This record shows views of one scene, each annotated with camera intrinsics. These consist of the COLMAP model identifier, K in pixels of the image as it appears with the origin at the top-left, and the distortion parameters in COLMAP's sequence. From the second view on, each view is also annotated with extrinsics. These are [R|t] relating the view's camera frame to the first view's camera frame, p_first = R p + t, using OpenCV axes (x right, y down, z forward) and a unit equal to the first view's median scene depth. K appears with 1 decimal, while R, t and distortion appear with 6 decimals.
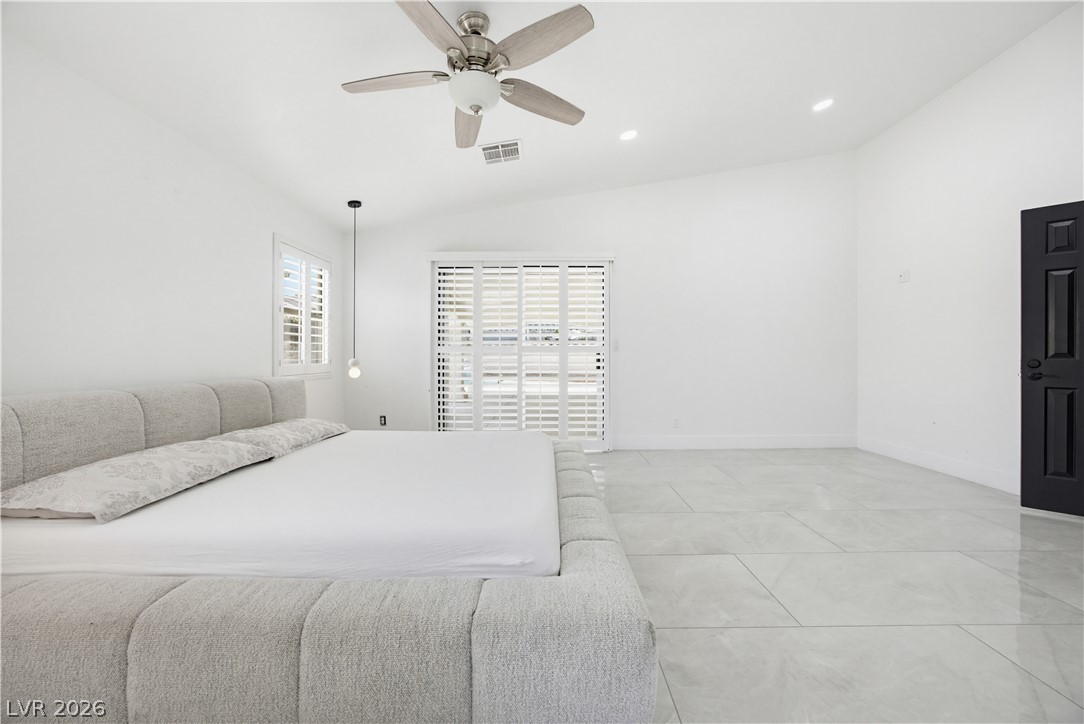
lens RADIAL K [[424.2, 0, 542.0], [0, 424.2, 362.0], [0, 0, 1]] dist [0.000375, 0.000151]
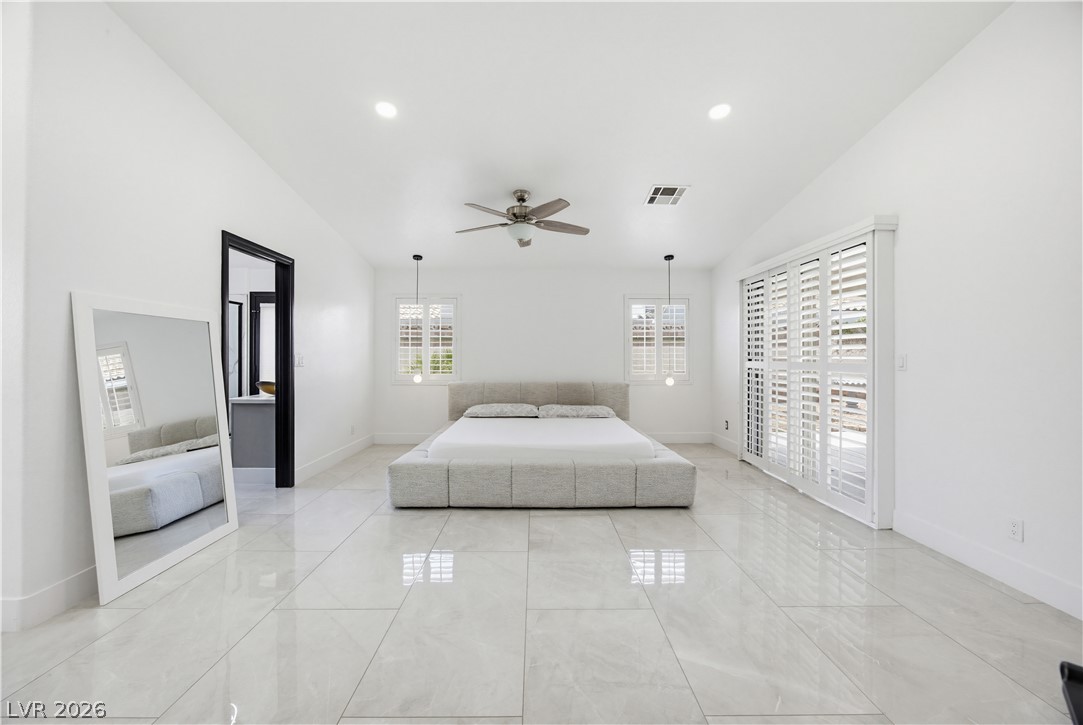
lens RADIAL K [[423.8, 0, 541.5], [0, 423.8, 362.5], [0, 0, 1]] dist [0.000375, 0.000151]
pose [[0.010646, 0.004855, -0.999932, 0.908117], [-0.015345, 0.999871, 0.004691, -0.037381], [0.999826, 0.015294, 0.010719, 0.578701]]
